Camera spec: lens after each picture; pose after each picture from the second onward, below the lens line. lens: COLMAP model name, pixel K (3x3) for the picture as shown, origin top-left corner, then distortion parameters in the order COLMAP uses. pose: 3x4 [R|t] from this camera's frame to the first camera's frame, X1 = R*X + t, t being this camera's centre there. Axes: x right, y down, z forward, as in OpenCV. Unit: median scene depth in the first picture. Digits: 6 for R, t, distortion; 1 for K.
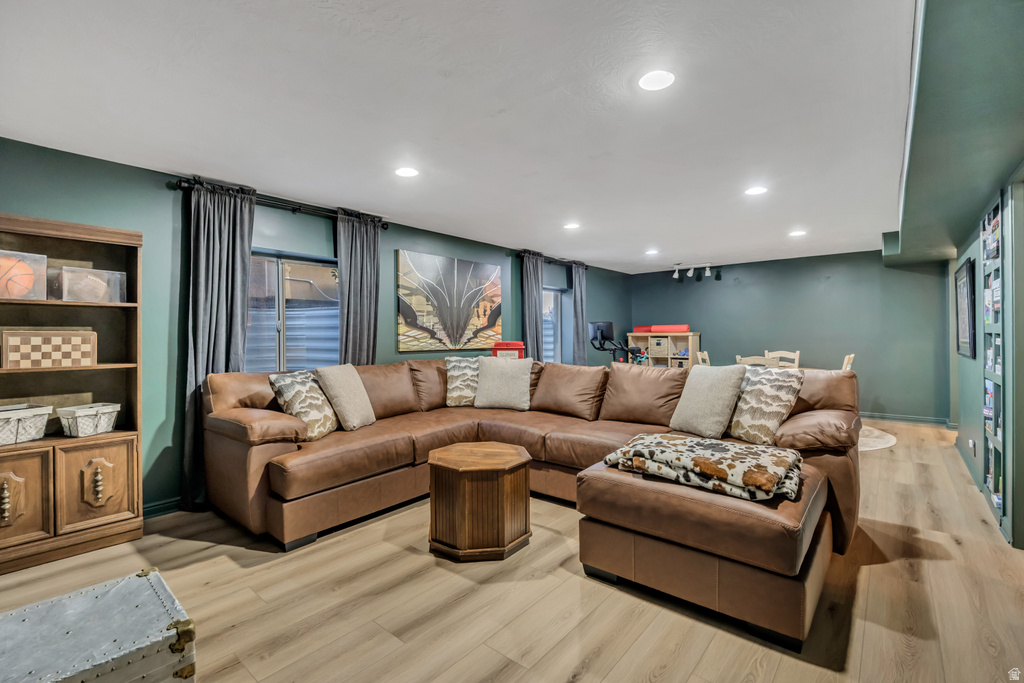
lens RADIAL K [[463.1, 0, 510.3], [0, 463.1, 342.4], [0, 0, 1]] dist [-0.010970, 0.000363]
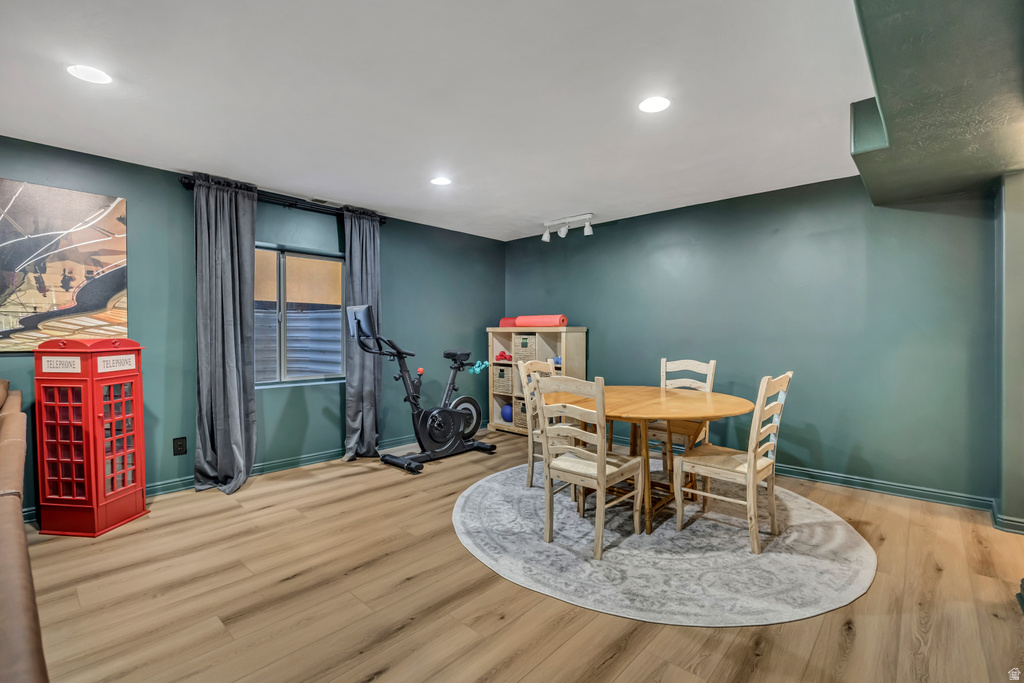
lens RADIAL K [[463.1, 0, 503.6], [0, 463.1, 342.8], [0, 0, 1]] dist [-0.010970, 0.000363]
pose [[0.998656, 0.009758, -0.050895, 0.395474], [-0.009520, 0.999943, 0.004909, -0.002778], [0.050940, -0.004418, 0.998692, 0.425761]]
